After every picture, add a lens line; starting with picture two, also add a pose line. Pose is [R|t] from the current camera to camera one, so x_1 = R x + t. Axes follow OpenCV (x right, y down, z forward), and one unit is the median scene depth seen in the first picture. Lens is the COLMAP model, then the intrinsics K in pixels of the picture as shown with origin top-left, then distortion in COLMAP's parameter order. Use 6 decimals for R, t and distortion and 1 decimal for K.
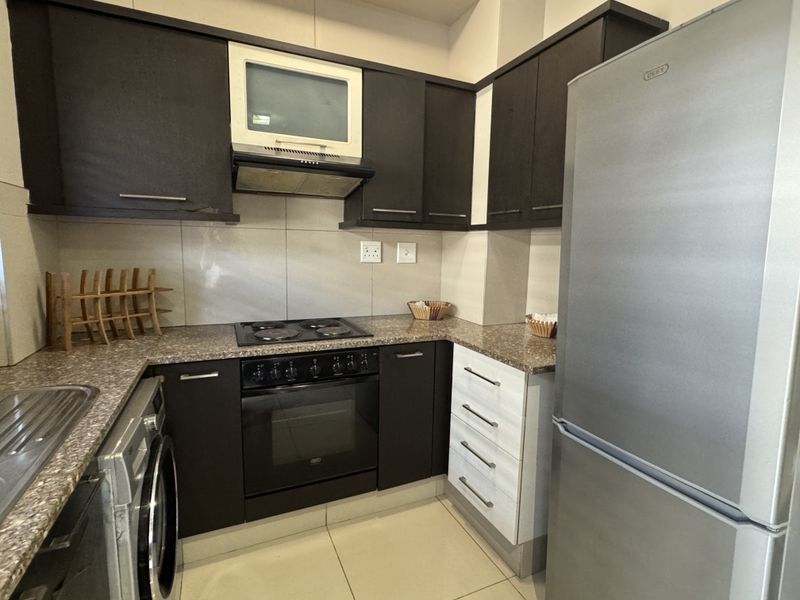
lens RADIAL K [[399.9, 0, 400.0], [0, 399.9, 300.0], [0, 0, 1]] dist [-0.002678, 0.000386]
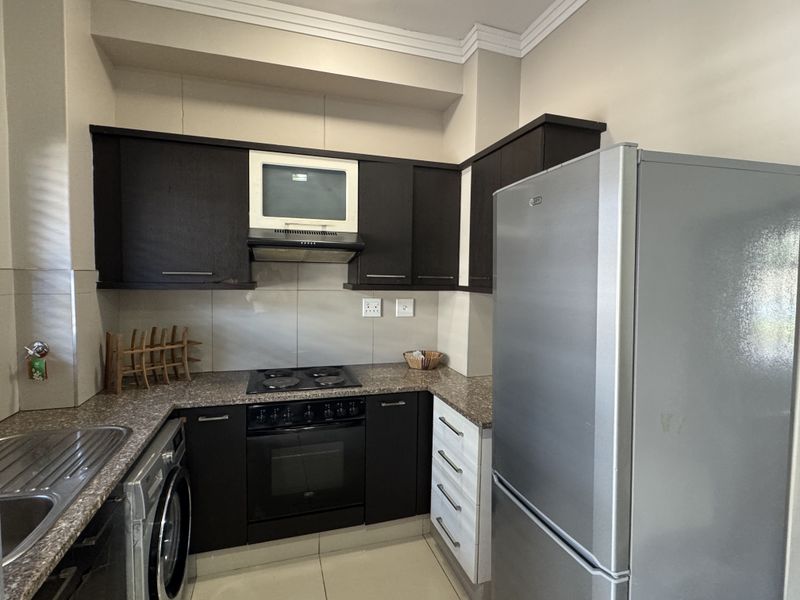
lens RADIAL K [[399.9, 0, 398.5], [0, 399.9, 300.7], [0, 0, 1]] dist [-0.002907, 0.000389]
pose [[0.992944, 0.003760, -0.118528, 0.181138], [-0.012388, 0.997318, -0.072137, -0.077115], [0.117939, 0.073096, 0.990327, -0.158268]]
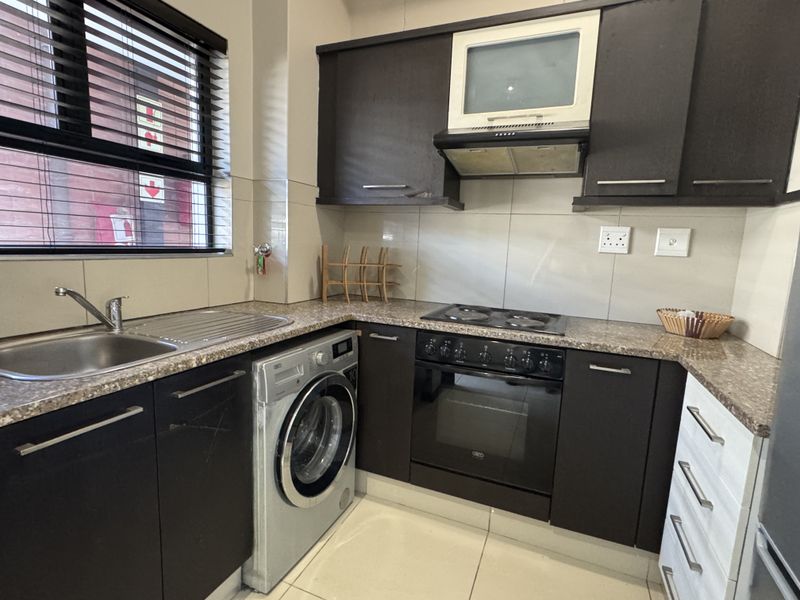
lens RADIAL K [[399.9, 0, 400.0], [0, 399.9, 300.0], [0, 0, 1]] dist [-0.002678, 0.000386]
pose [[0.683561, 0.111557, -0.721318, 0.295367], [-0.123998, 0.991634, 0.035855, 0.031556], [0.719284, 0.064933, 0.691675, 0.194286]]
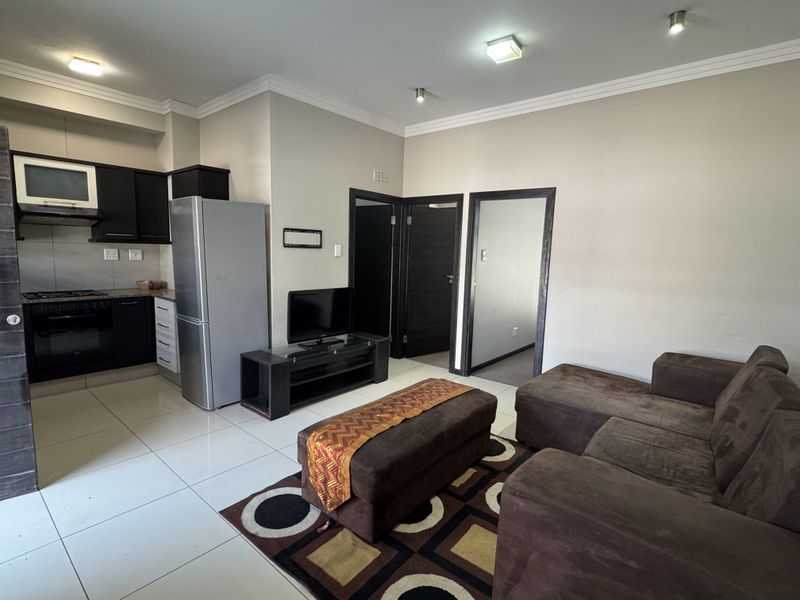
lens RADIAL K [[399.9, 0, 398.5], [0, 399.9, 300.7], [0, 0, 1]] dist [-0.002907, 0.000389]
pose [[0.905111, -0.044918, 0.422797, 0.448196], [0.040393, 0.998990, 0.019661, 0.147236], [-0.423253, -0.000717, 0.906011, -1.636727]]
